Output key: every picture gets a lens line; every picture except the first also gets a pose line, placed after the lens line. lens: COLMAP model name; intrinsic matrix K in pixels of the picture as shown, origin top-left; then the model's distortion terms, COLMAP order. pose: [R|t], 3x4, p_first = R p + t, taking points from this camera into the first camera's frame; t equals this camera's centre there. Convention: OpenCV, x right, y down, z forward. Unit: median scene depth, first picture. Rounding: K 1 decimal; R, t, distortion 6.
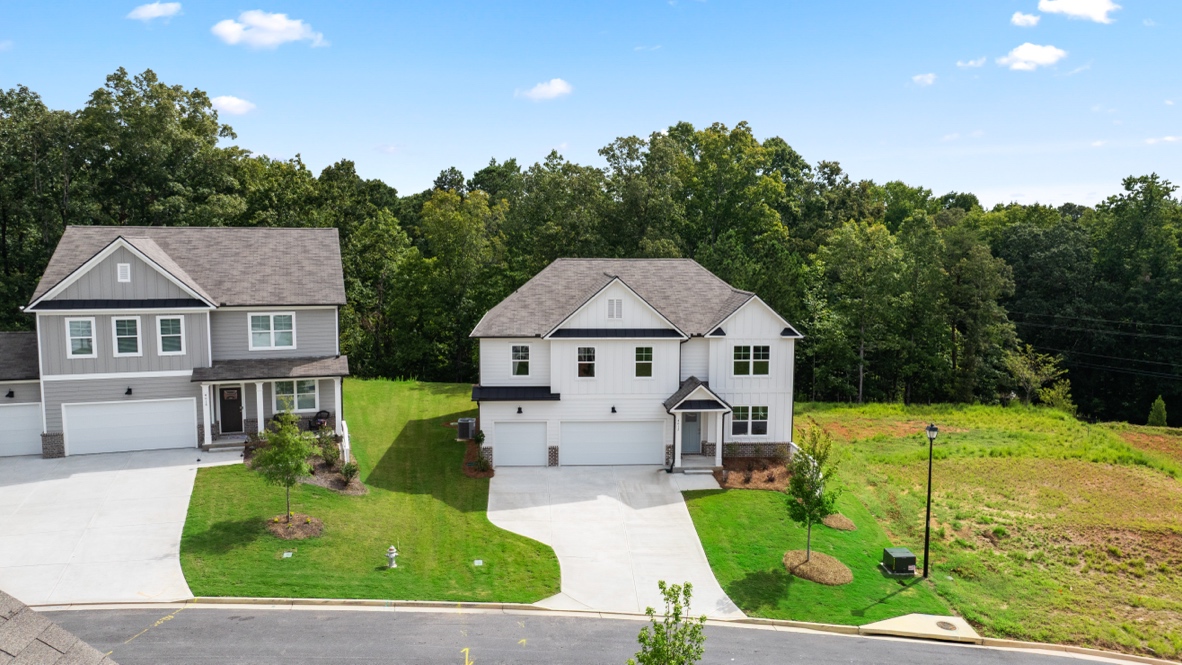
lens RADIAL K [[835.3, 0, 591.0], [0, 835.3, 332.5], [0, 0, 1]] dist [-0.011503, 0.001304]
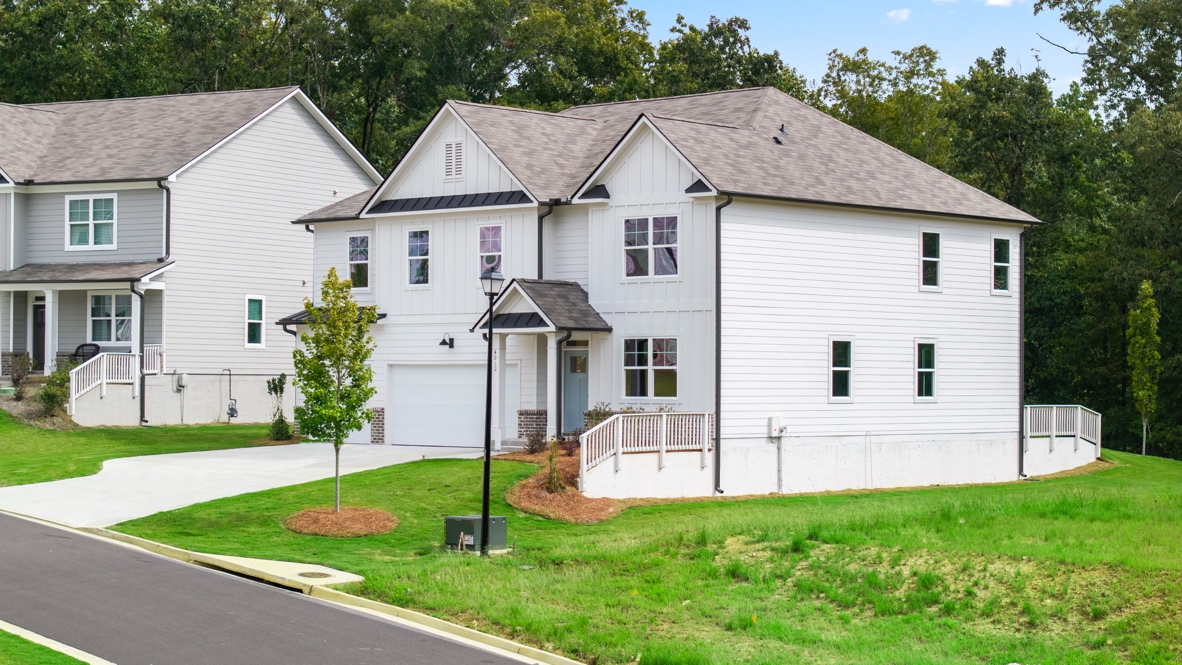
lens RADIAL K [[2359.0, 0, 591.0], [0, 2359.0, 332.5], [0, 0, 1]] dist [-0.239152, 2.155592]
pose [[0.690134, -0.017419, -0.723472, 1.220606], [-0.080077, 0.991733, -0.100264, 0.235251], [0.719238, 0.127129, 0.683034, 0.002471]]
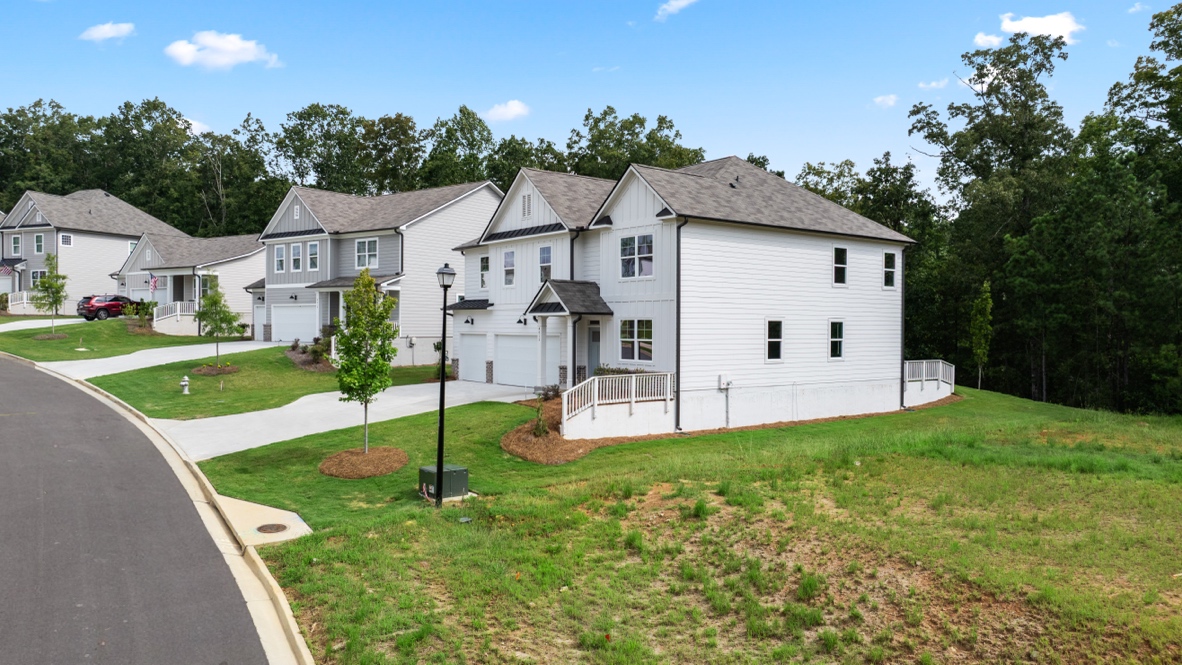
lens RADIAL K [[835.3, 0, 591.0], [0, 835.3, 332.5], [0, 0, 1]] dist [-0.011503, 0.001304]
pose [[0.560470, 0.003149, -0.828169, 0.790974], [-0.093445, 0.993847, -0.059461, 0.149886], [0.822886, 0.110714, 0.557316, 0.572991]]
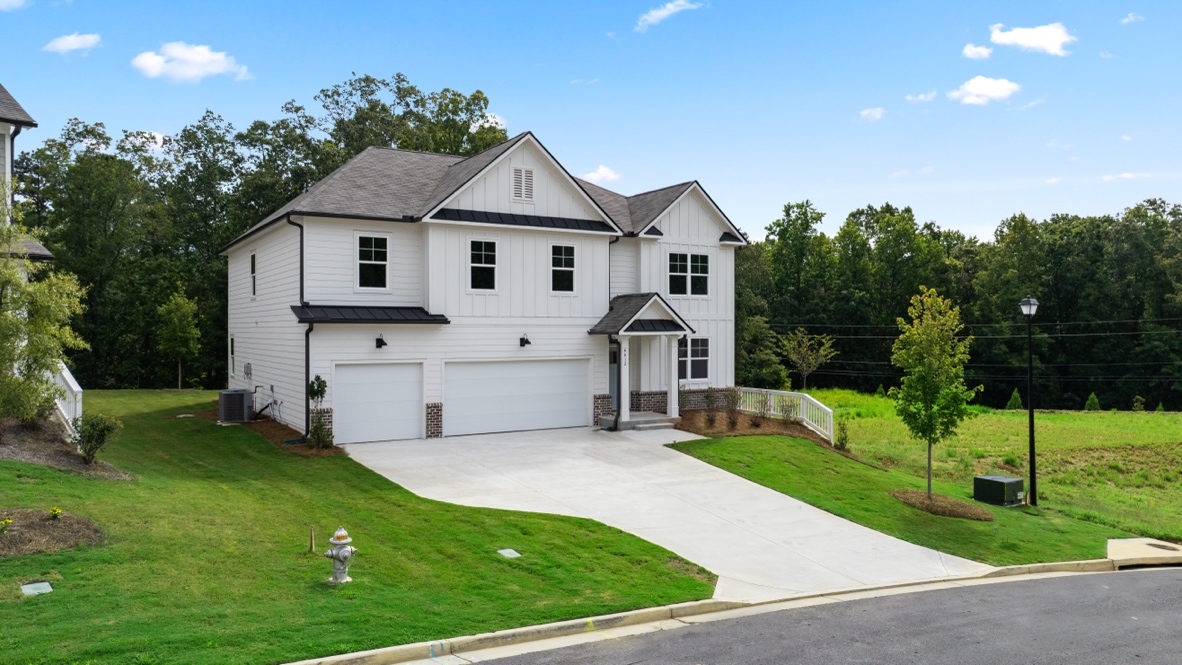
lens RADIAL K [[835.3, 0, 591.0], [0, 835.3, 332.5], [0, 0, 1]] dist [-0.011503, 0.001304]
pose [[0.880918, -0.007735, 0.473206, -0.231079], [0.056676, 0.994395, -0.089253, 0.146151], [-0.469864, 0.105444, 0.876419, 0.414120]]
